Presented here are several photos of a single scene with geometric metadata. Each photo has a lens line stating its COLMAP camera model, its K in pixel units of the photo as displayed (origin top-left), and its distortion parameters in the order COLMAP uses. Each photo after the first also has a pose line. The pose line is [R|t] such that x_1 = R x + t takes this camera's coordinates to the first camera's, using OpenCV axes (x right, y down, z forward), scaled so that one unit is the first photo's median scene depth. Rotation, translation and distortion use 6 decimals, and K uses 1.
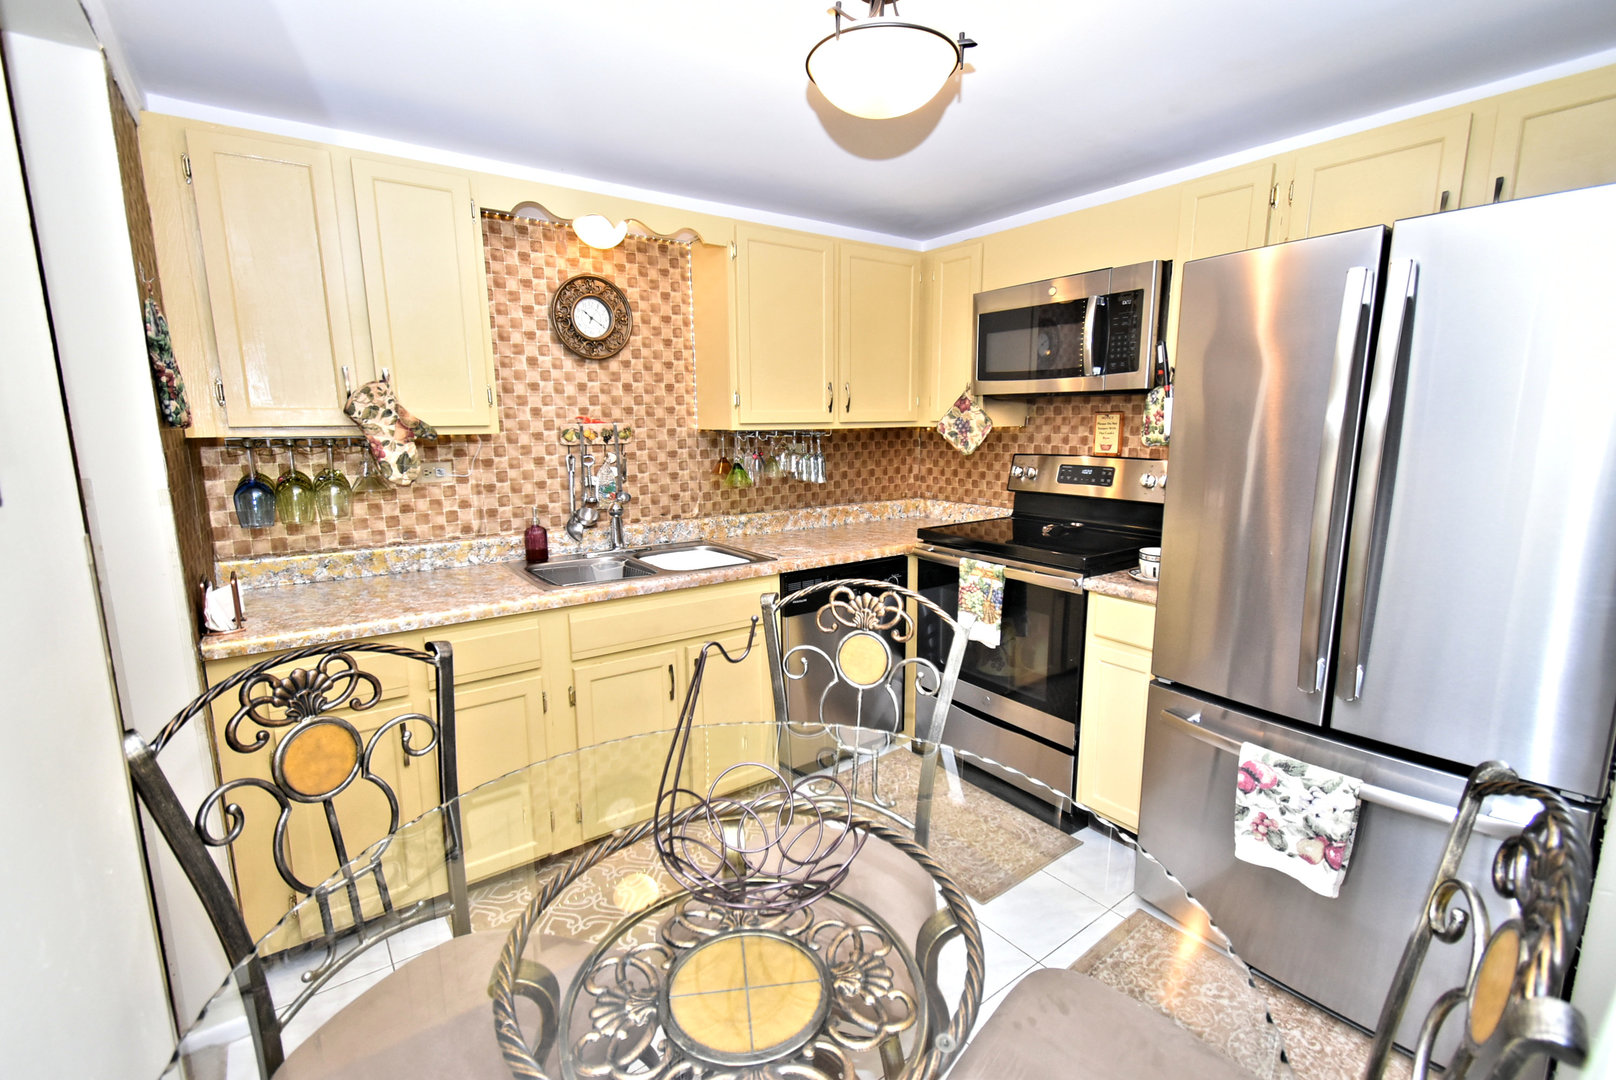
lens RADIAL K [[720.5, 0, 801.1], [0, 720.5, 546.0], [0, 0, 1]] dist [0.008169, -0.003057]
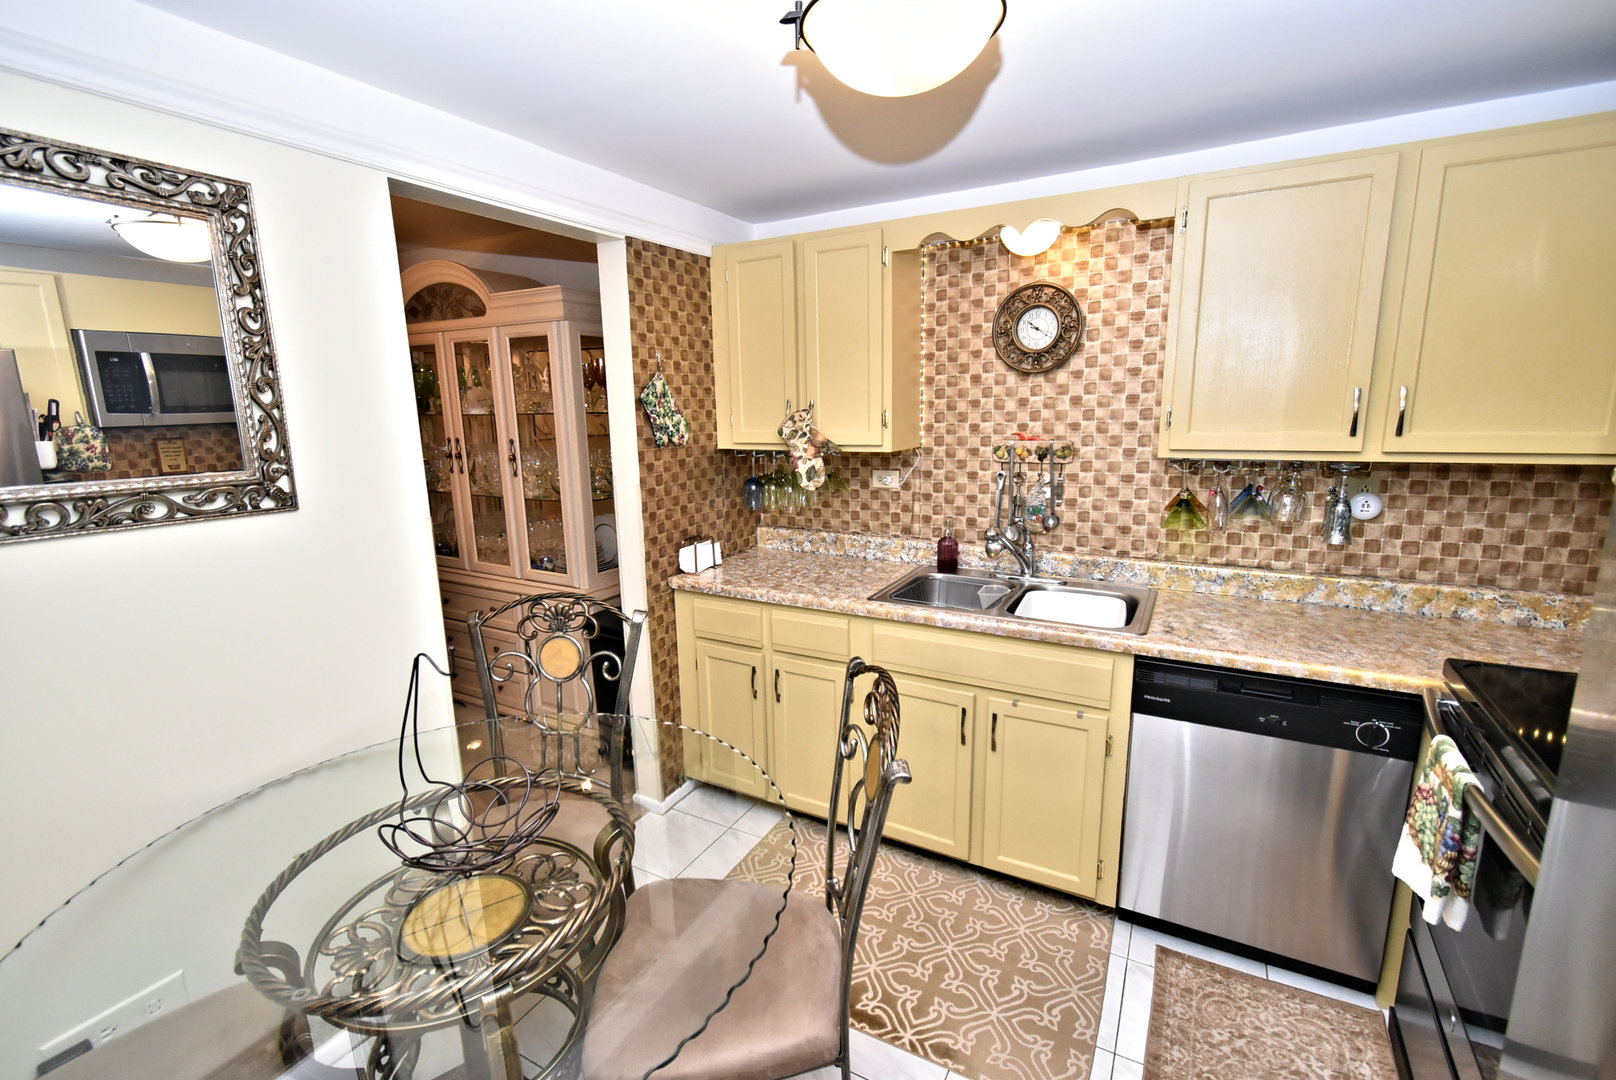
lens RADIAL K [[720.5, 0, 802.5], [0, 720.5, 543.9], [0, 0, 1]] dist [0.008169, -0.003057]
pose [[0.419537, 0.175506, -0.890610, 0.468029], [-0.140886, 0.981831, 0.127116, -0.118941], [0.896739, 0.072144, 0.436641, 0.341416]]
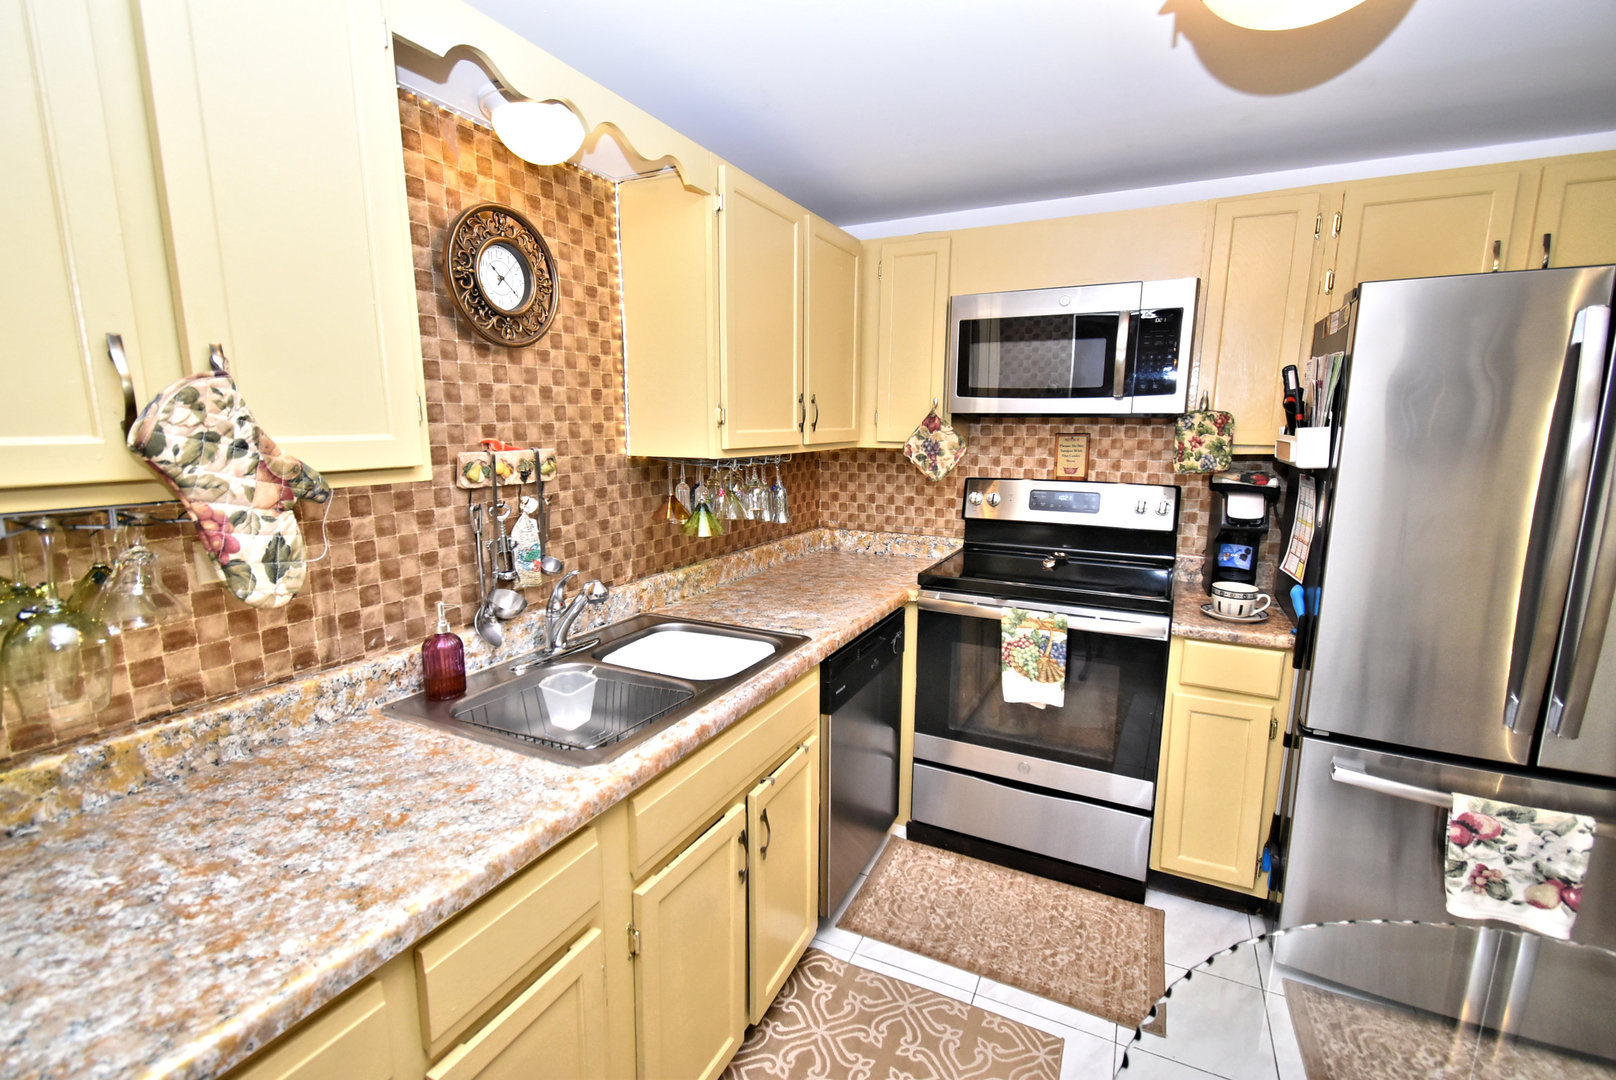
lens RADIAL K [[720.5, 0, 803.9], [0, 720.5, 544.5], [0, 0, 1]] dist [0.008169, -0.003057]
pose [[0.883307, -0.068045, 0.463831, -0.365449], [0.070993, 0.997415, 0.011126, -0.082252], [-0.463389, 0.023101, 0.885854, 0.353470]]
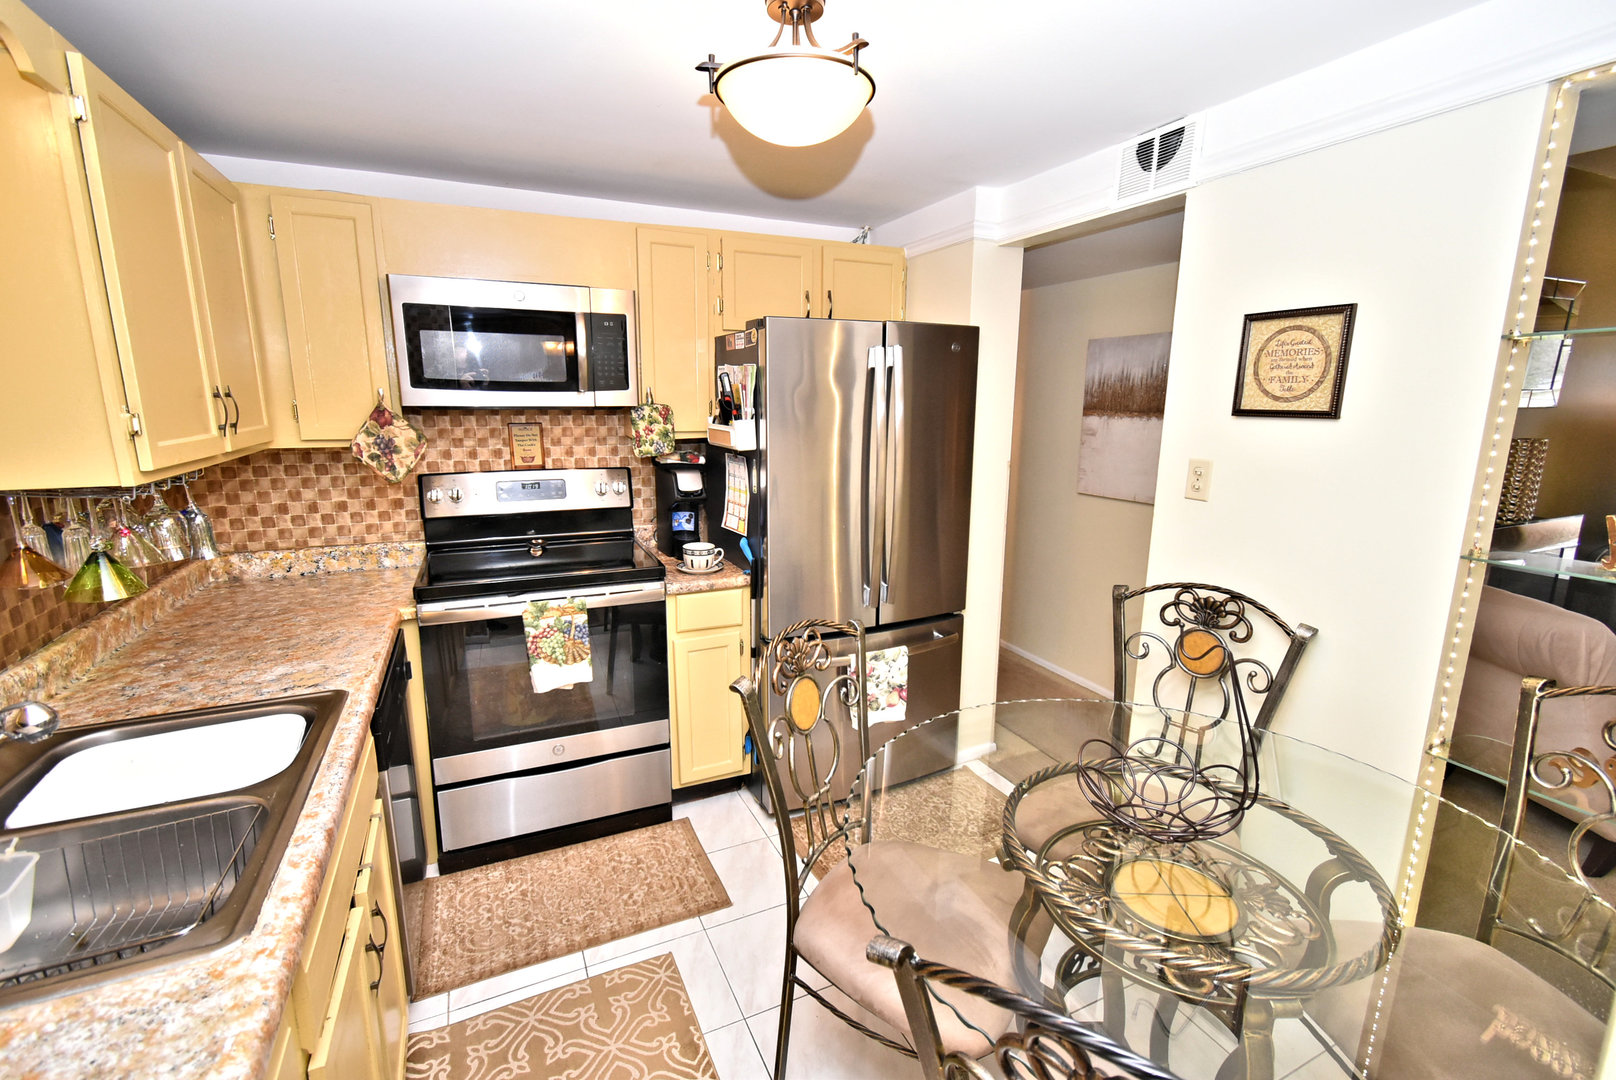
lens RADIAL K [[720.5, 0, 811.0], [0, 720.5, 545.3], [0, 0, 1]] dist [0.008169, -0.003057]
pose [[0.191320, -0.193327, 0.962300, -0.508929], [0.164217, 0.972896, 0.162807, -0.130883], [-0.967693, 0.126878, 0.217882, 0.471395]]
